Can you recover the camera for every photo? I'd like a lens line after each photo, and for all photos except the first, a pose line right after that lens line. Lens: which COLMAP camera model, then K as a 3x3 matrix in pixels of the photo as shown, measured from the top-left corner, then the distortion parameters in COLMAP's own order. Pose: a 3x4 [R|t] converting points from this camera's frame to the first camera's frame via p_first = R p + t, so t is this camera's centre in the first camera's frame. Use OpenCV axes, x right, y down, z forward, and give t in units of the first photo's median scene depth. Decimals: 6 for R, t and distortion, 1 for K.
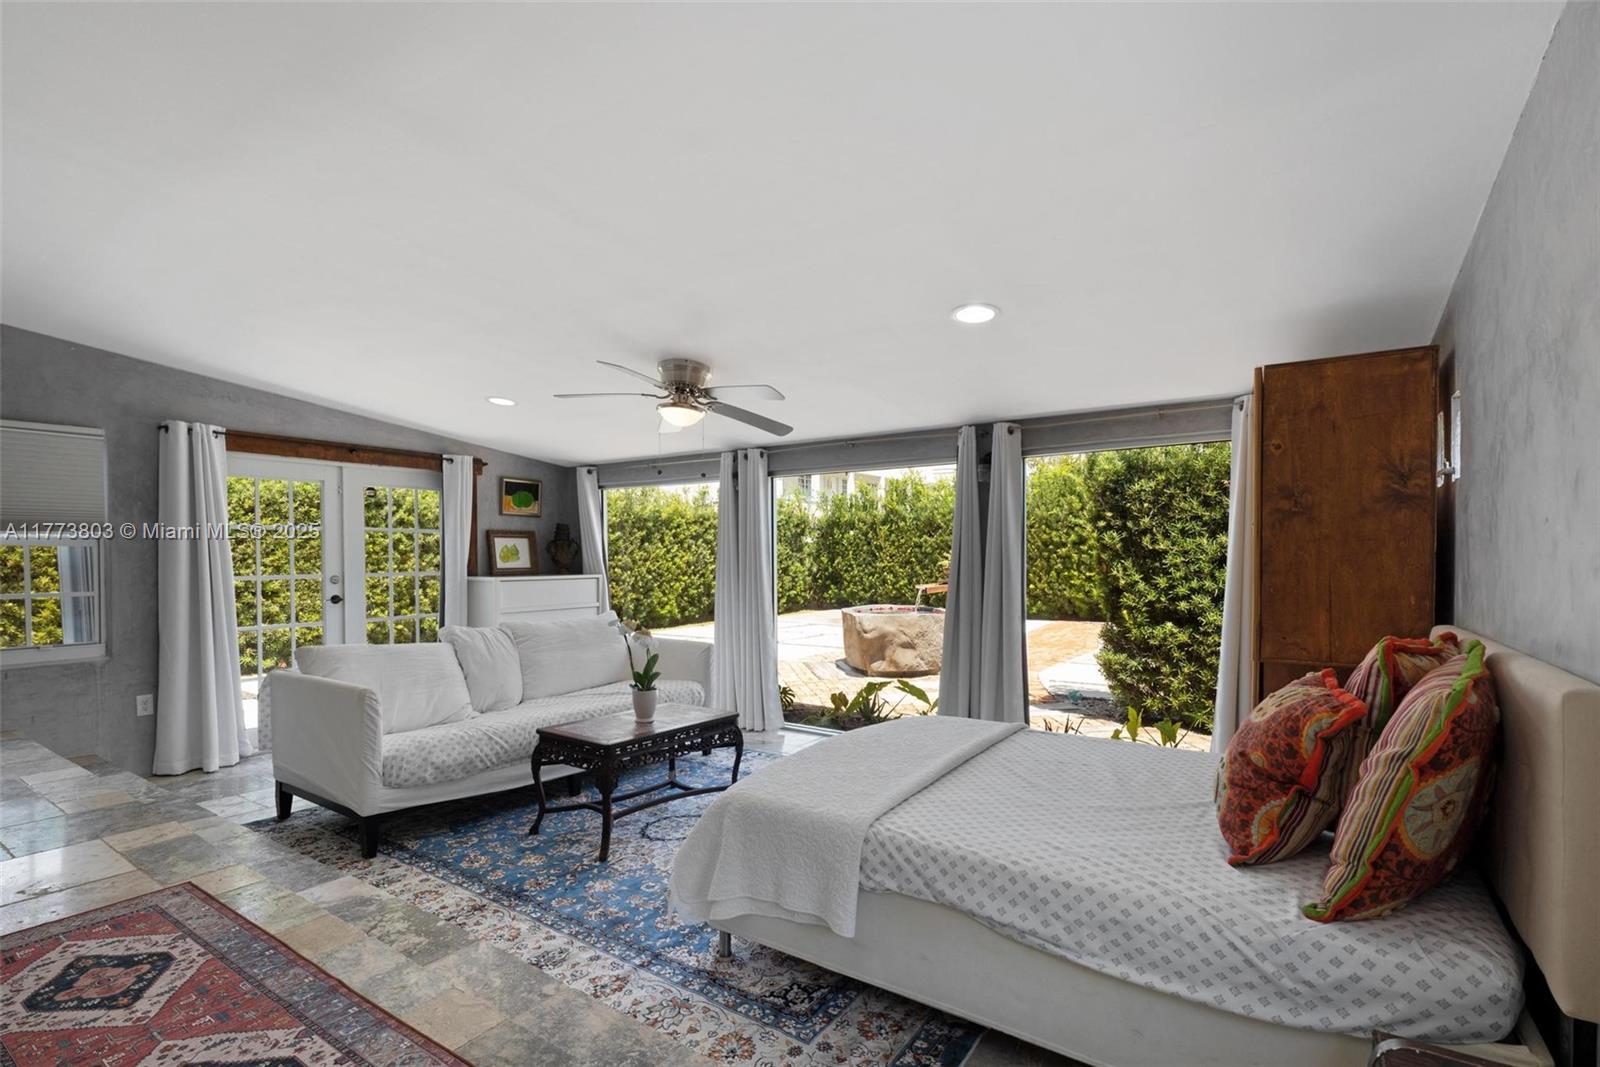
lens RADIAL K [[736.6, 0, 817.9], [0, 736.6, 572.2], [0, 0, 1]] dist [-0.000436, -0.001463]
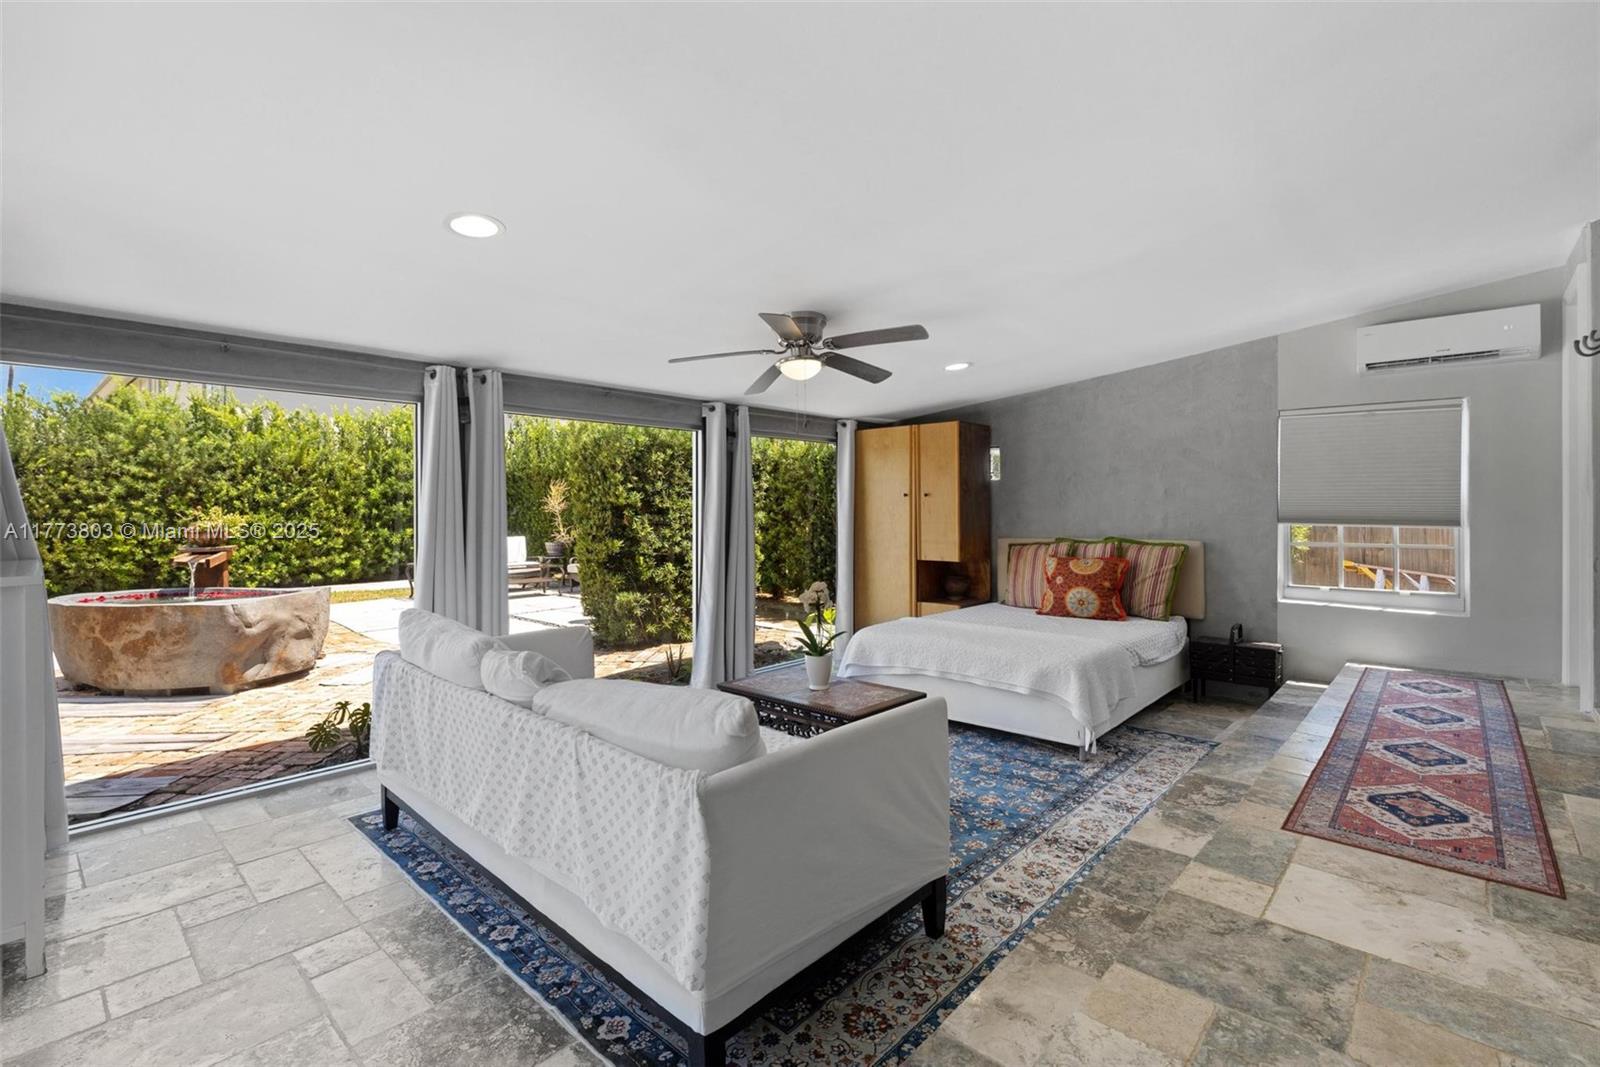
lens RADIAL K [[725.3, 0, 787.4], [0, 725.3, 512.6], [0, 0, 1]] dist [0.000937, -0.000064]
pose [[0.164187, -0.003488, 0.986423, -0.739642], [0.025947, 0.999663, -0.000784, -0.014587], [-0.986088, 0.025724, 0.164222, 0.565043]]
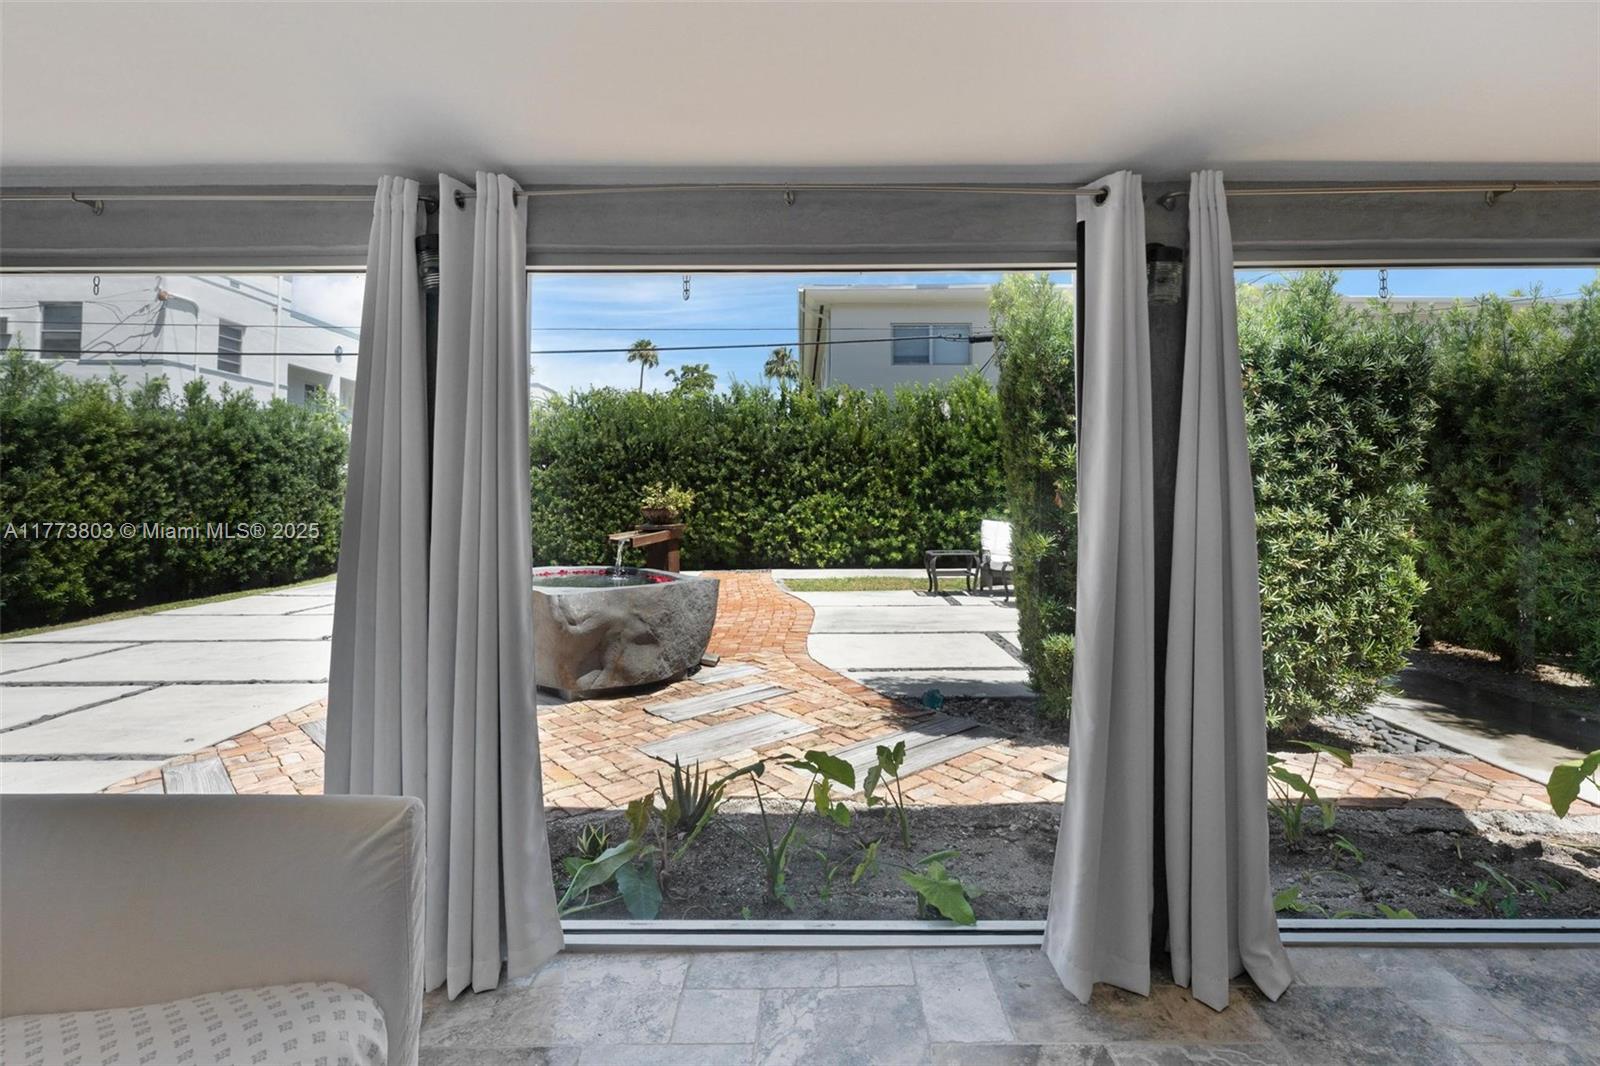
lens RADIAL K [[752.5, 0, 810.6], [0, 752.5, 455.5], [0, 0, 1]] dist [0.002083, 0.000141]
pose [[0.831068, 0.029489, 0.555388, -0.153149], [0.013531, 0.997226, -0.073195, -0.001893], [-0.556006, 0.068345, 0.828364, 0.595009]]
